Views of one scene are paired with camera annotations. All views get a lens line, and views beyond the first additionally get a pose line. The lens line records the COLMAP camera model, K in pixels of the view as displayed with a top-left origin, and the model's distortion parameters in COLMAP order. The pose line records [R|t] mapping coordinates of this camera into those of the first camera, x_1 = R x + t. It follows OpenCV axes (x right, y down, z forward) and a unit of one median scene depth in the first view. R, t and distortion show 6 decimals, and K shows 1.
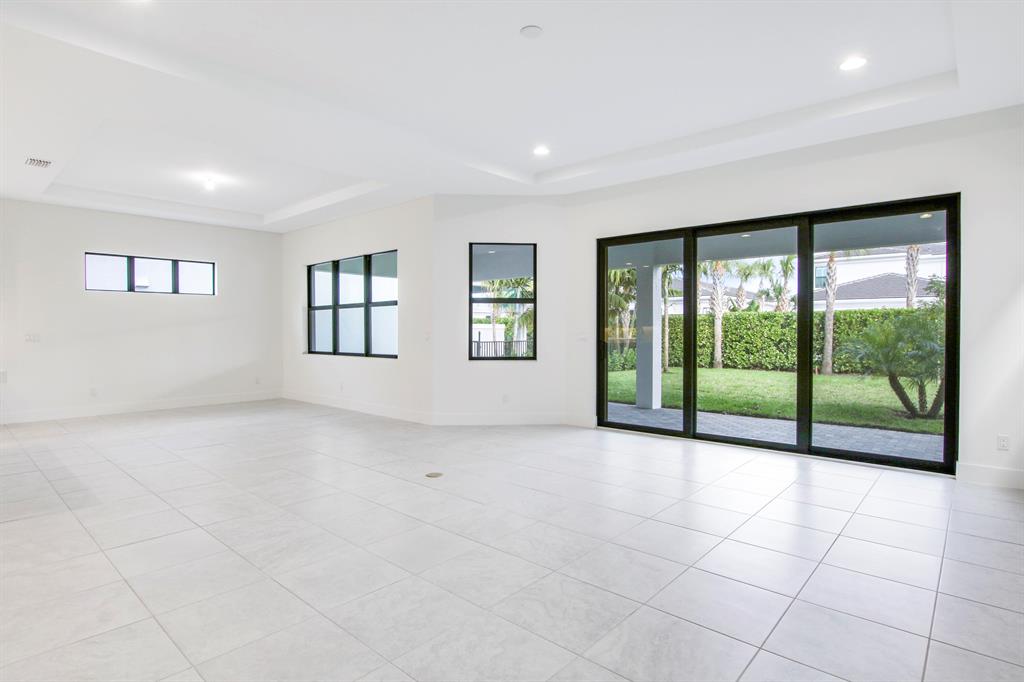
lens RADIAL K [[538.5, 0, 517.4], [0, 538.5, 338.9], [0, 0, 1]] dist [-0.019481, 0.004229]
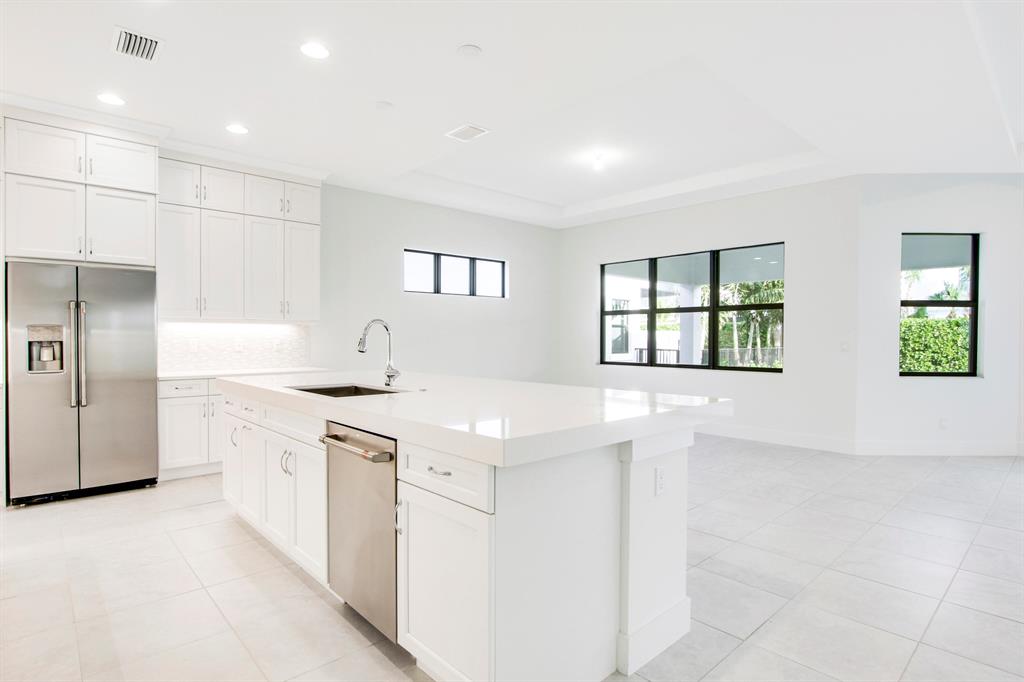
lens RADIAL K [[538.5, 0, 516.7], [0, 538.5, 342.9], [0, 0, 1]] dist [-0.019481, 0.004229]
pose [[0.996208, 0.005554, -0.086830, -0.487519], [-0.005886, 0.999976, -0.003562, -0.003872], [0.086808, 0.004059, 0.996217, 0.111400]]
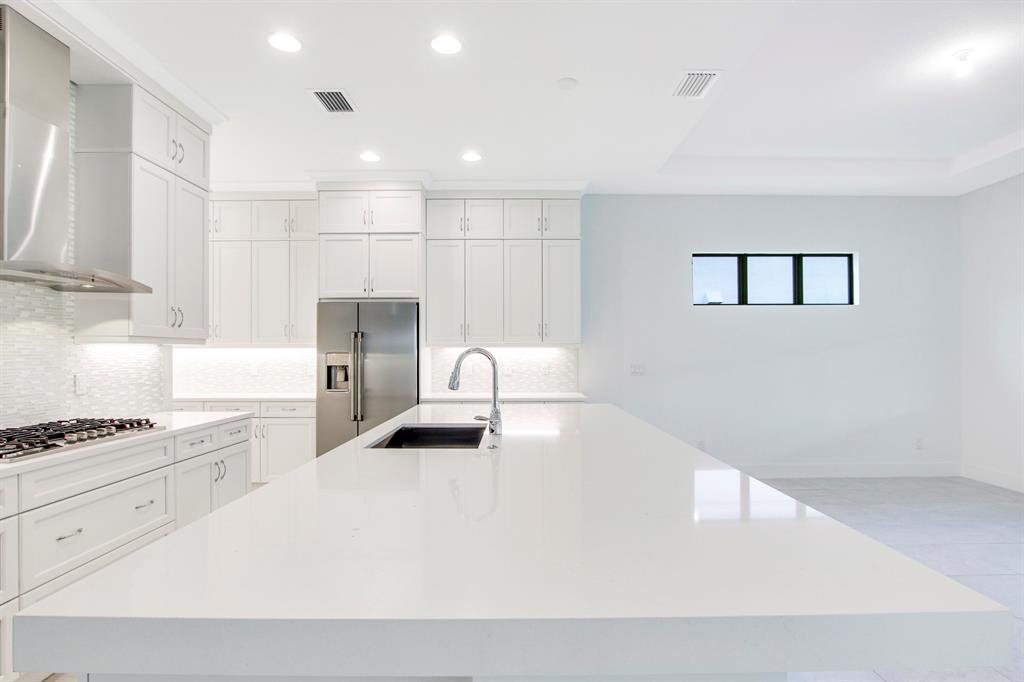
lens RADIAL K [[538.5, 0, 516.0], [0, 538.5, 347.3], [0, 0, 1]] dist [-0.019481, 0.004229]
pose [[0.677841, -0.004926, -0.735192, -0.385402], [-0.012217, 0.999764, -0.017963, -0.015827], [0.735107, 0.021158, 0.677621, 0.285215]]
